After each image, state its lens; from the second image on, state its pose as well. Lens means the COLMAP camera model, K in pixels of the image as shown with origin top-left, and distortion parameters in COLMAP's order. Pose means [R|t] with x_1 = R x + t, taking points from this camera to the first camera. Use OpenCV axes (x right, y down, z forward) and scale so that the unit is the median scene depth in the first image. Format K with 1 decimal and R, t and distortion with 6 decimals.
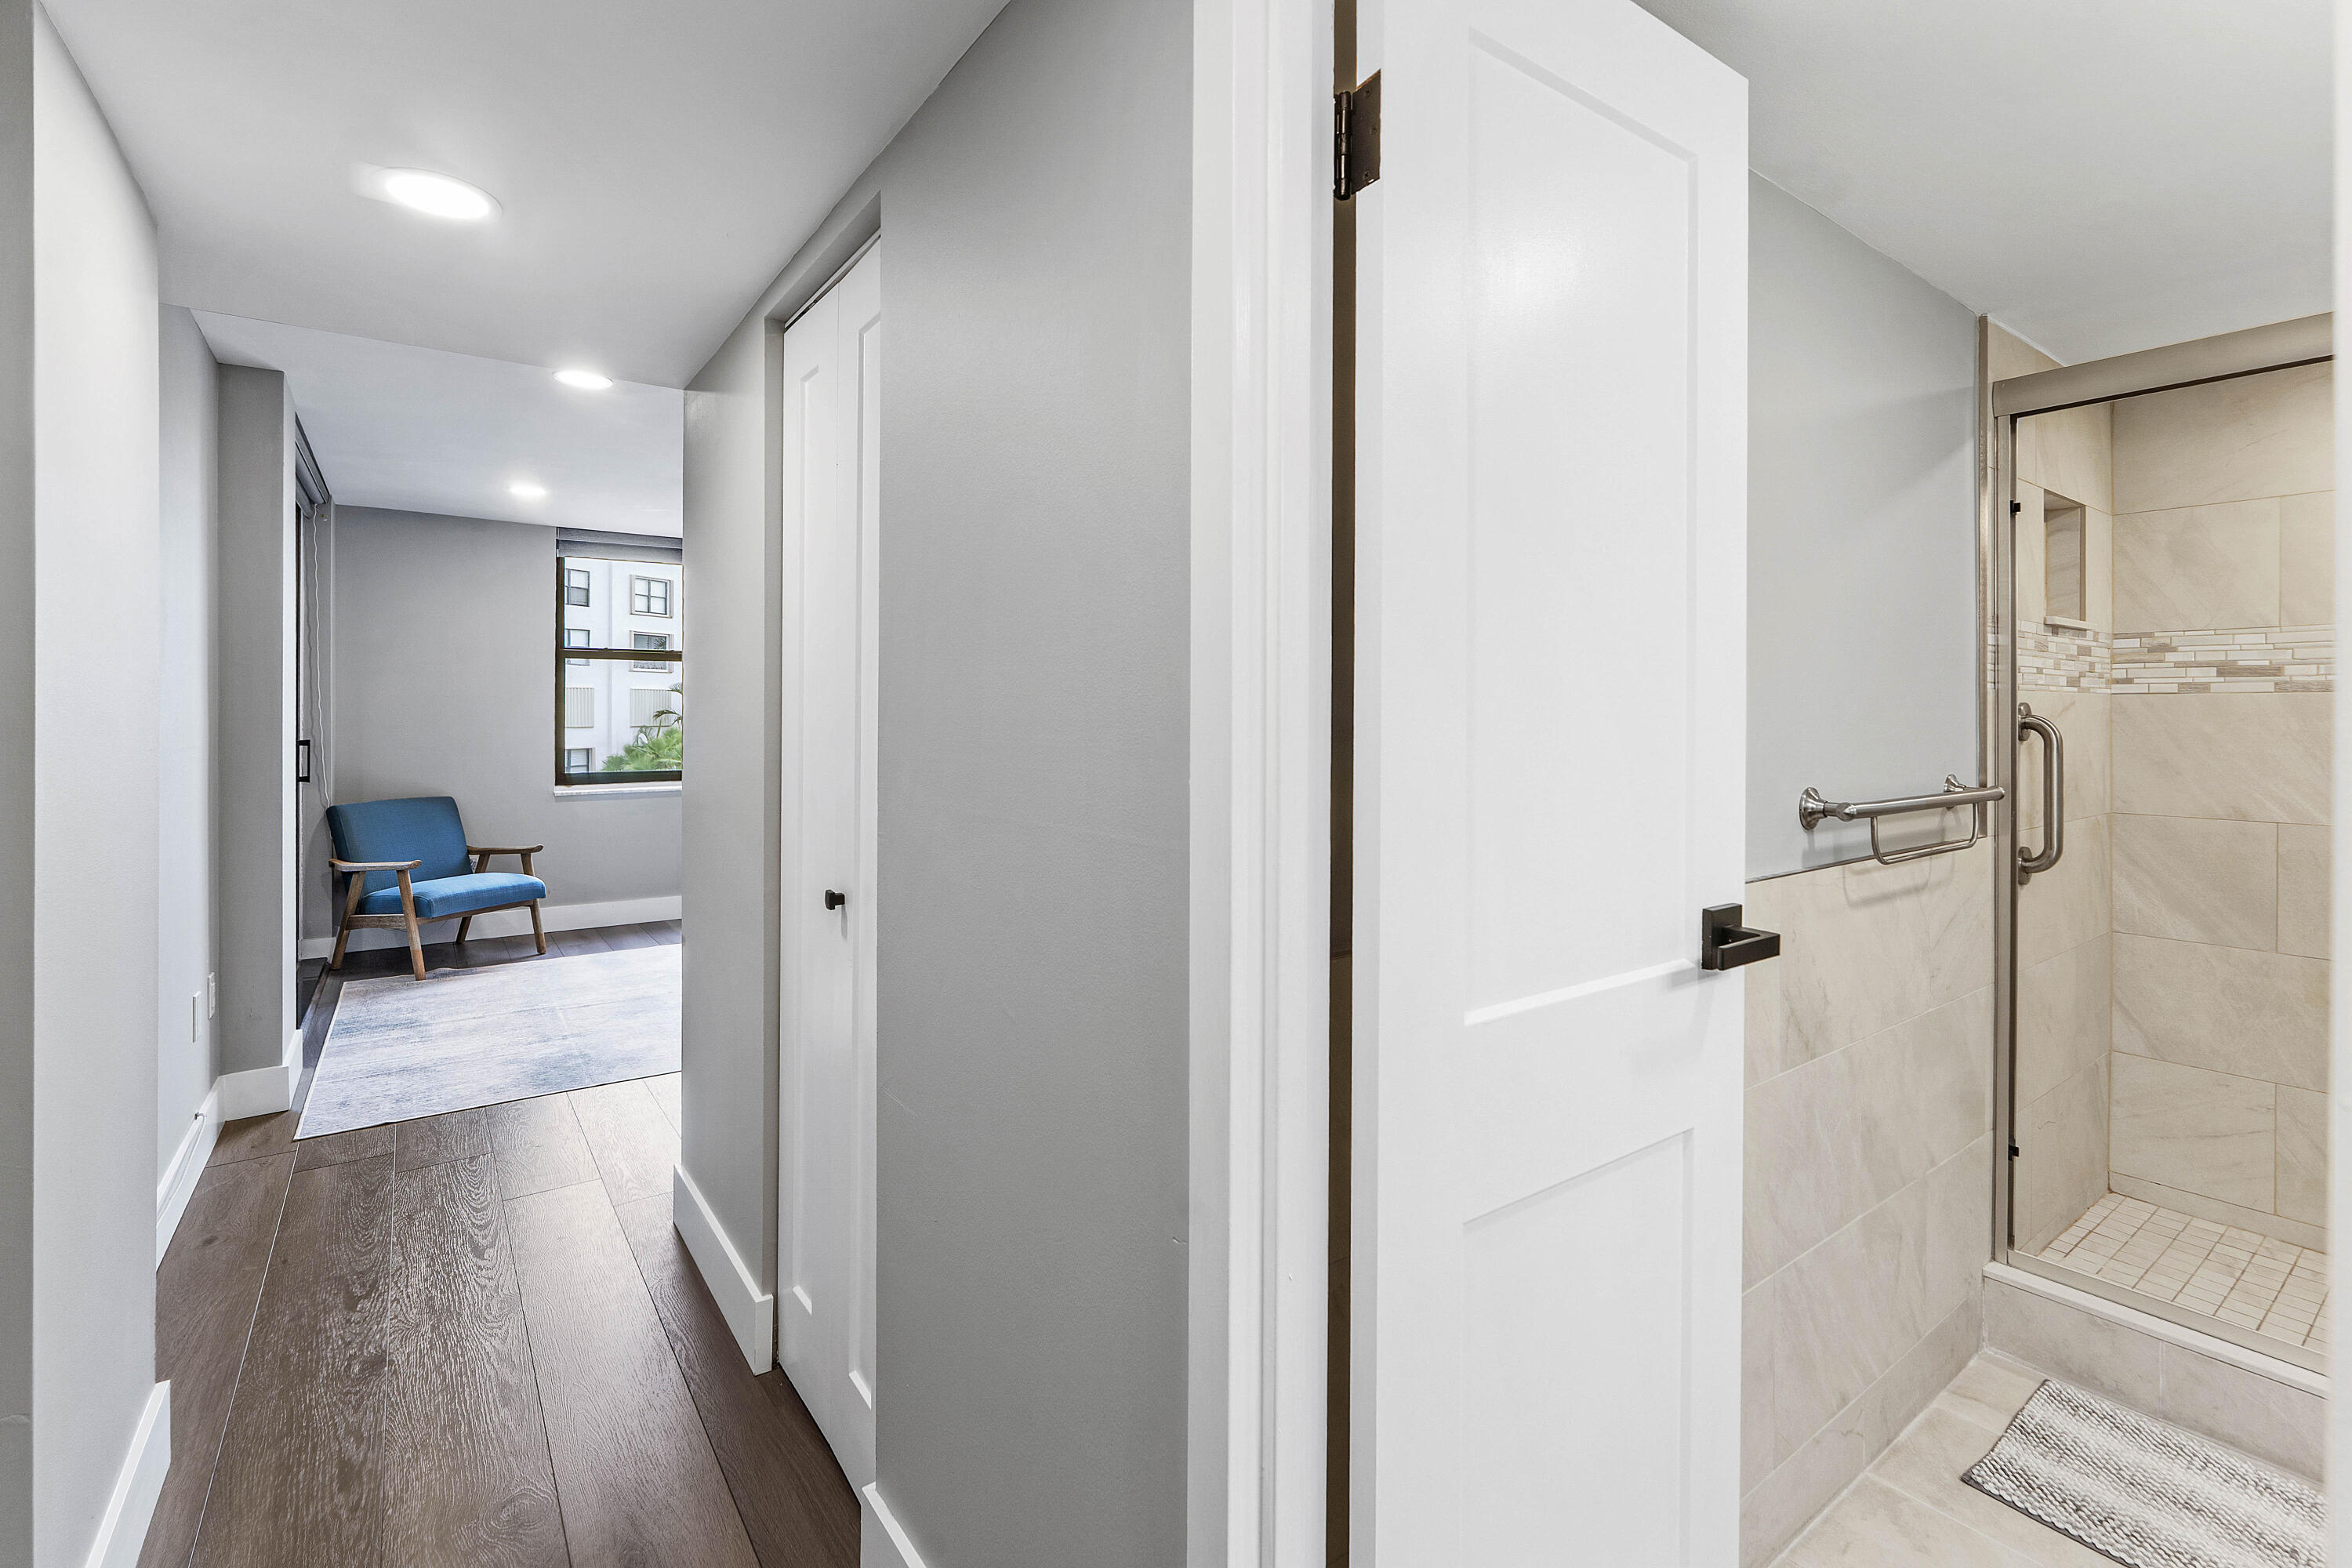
lens RADIAL K [[1034.7, 0, 1172.2], [0, 1034.7, 709.8], [0, 0, 1]] dist [0.000522, 0.000954]
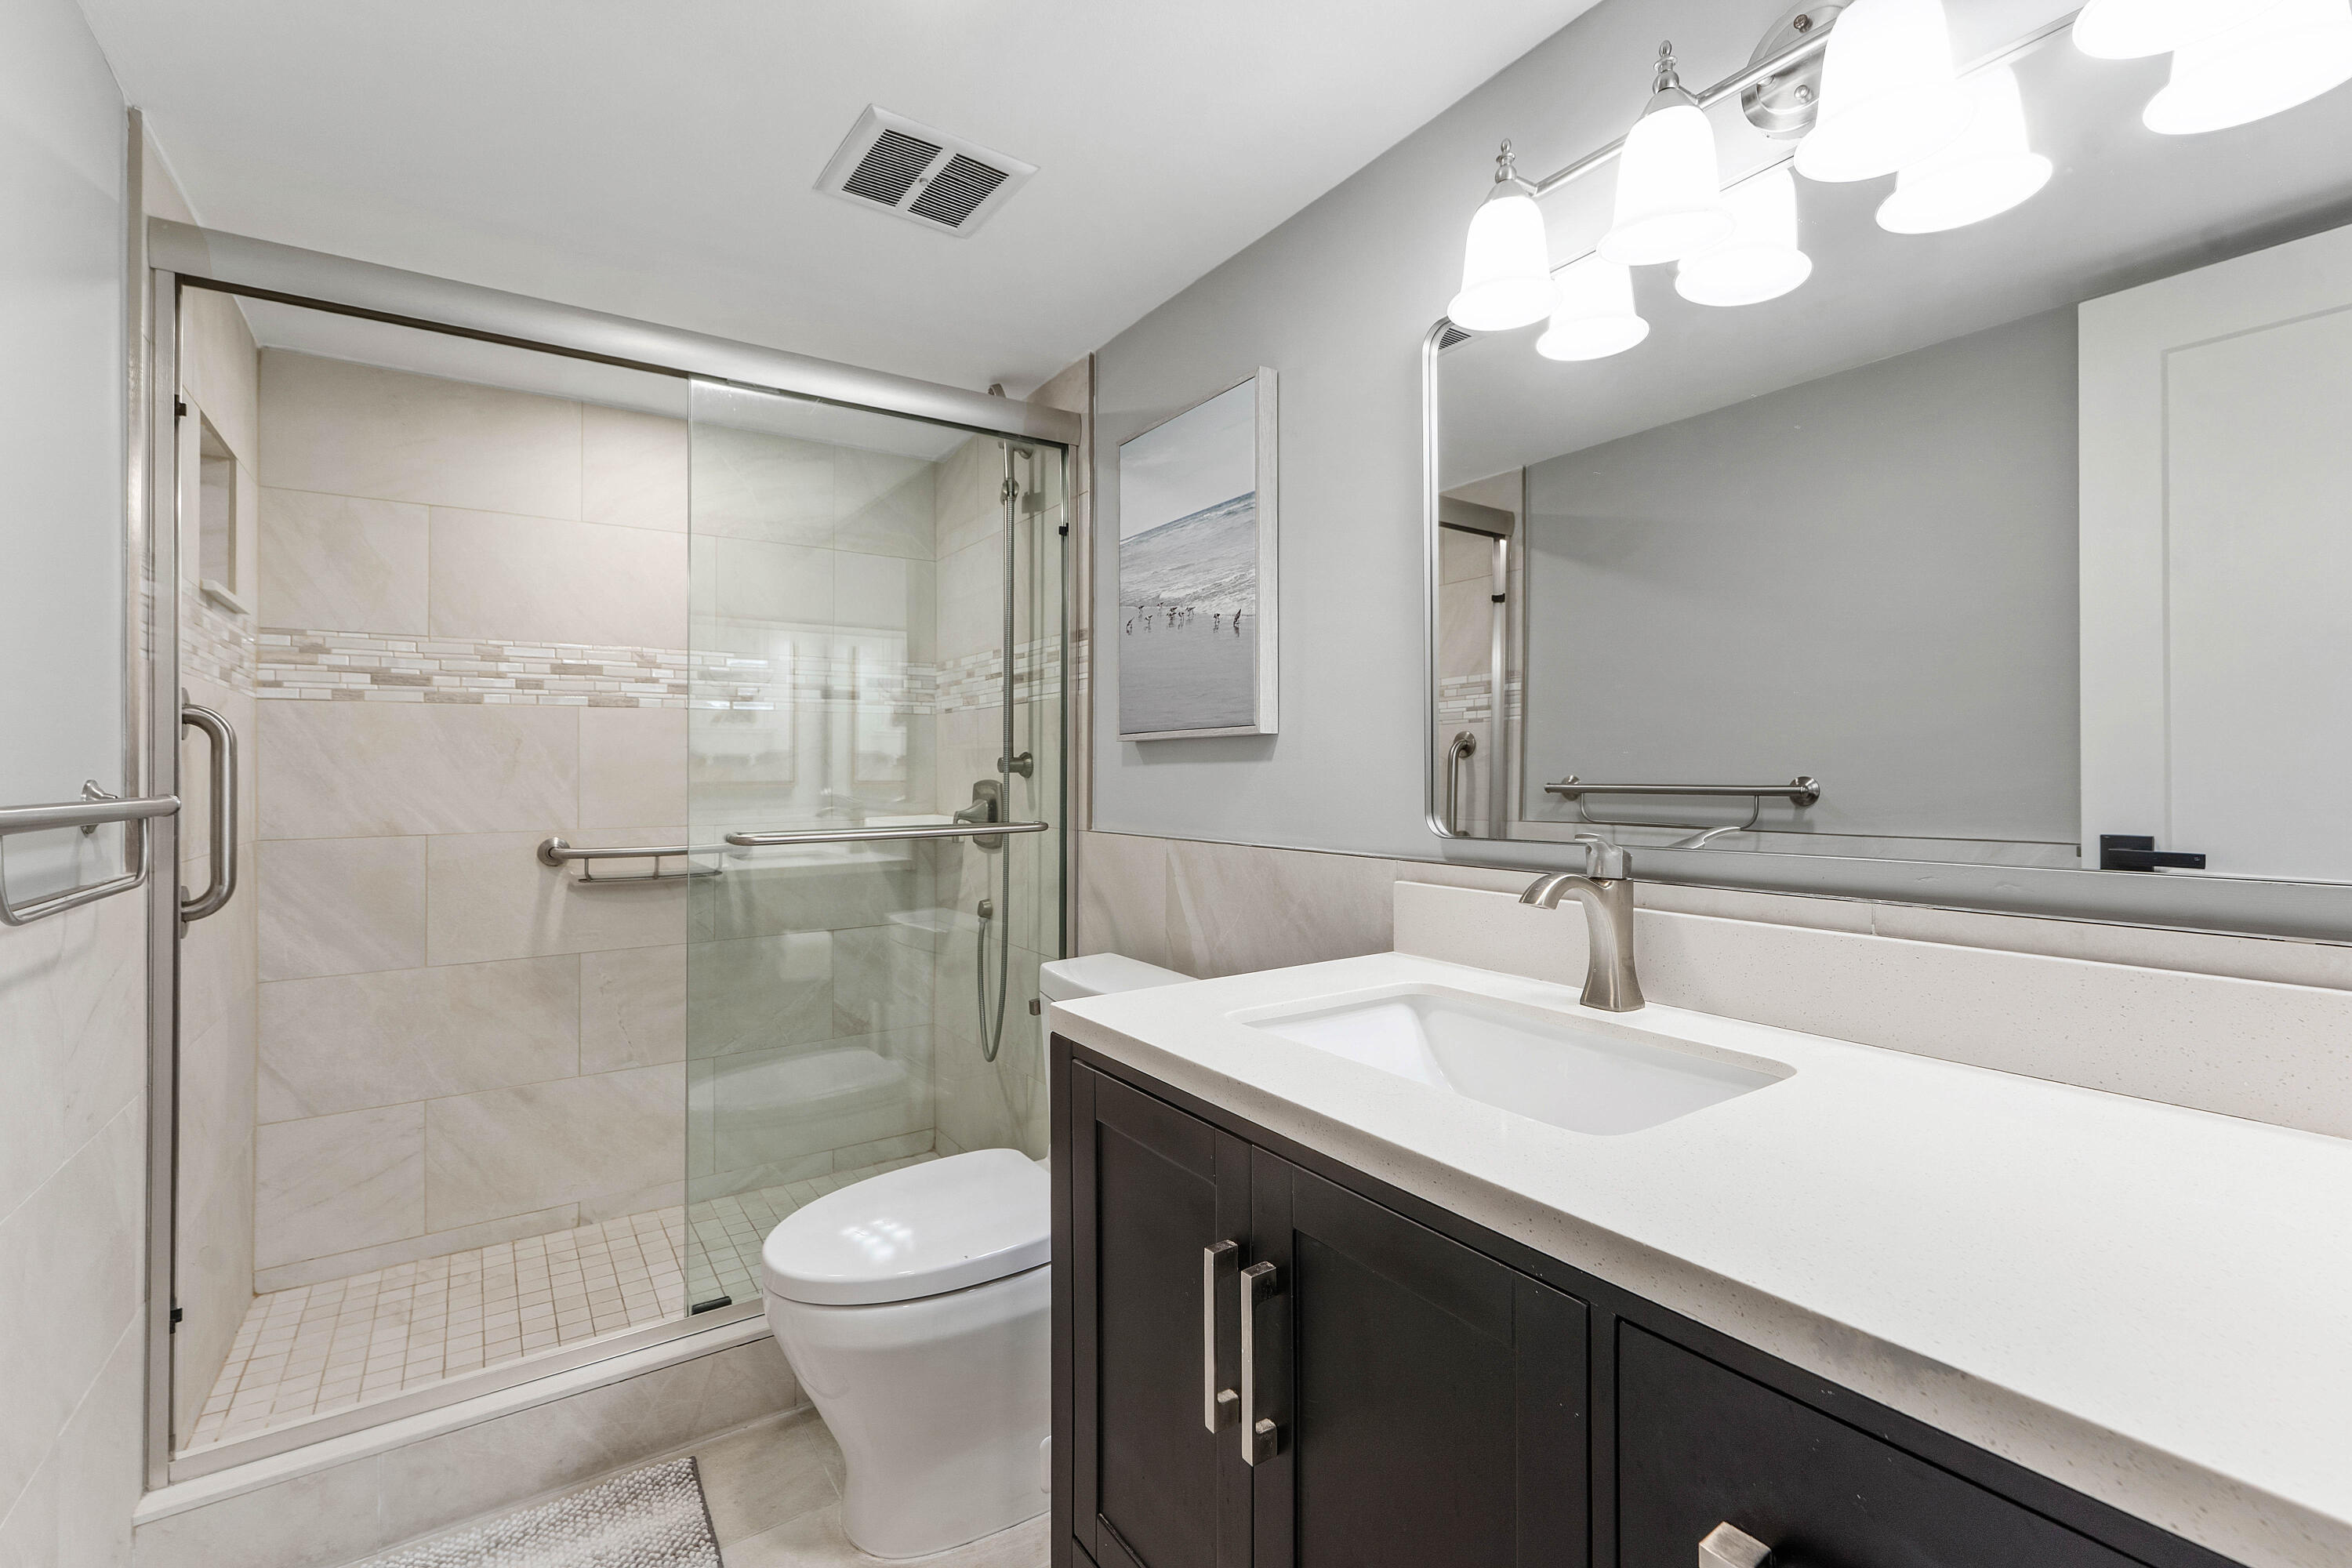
lens RADIAL K [[1018.5, 0, 1176.6], [0, 1018.5, 760.9], [0, 0, 1]] dist [-0.001042, -0.000206]
pose [[0.031005, 0.005791, 0.999502, 0.127693], [0.002957, 0.999978, -0.005886, 0.049236], [-0.999515, 0.003138, 0.030988, 0.272238]]
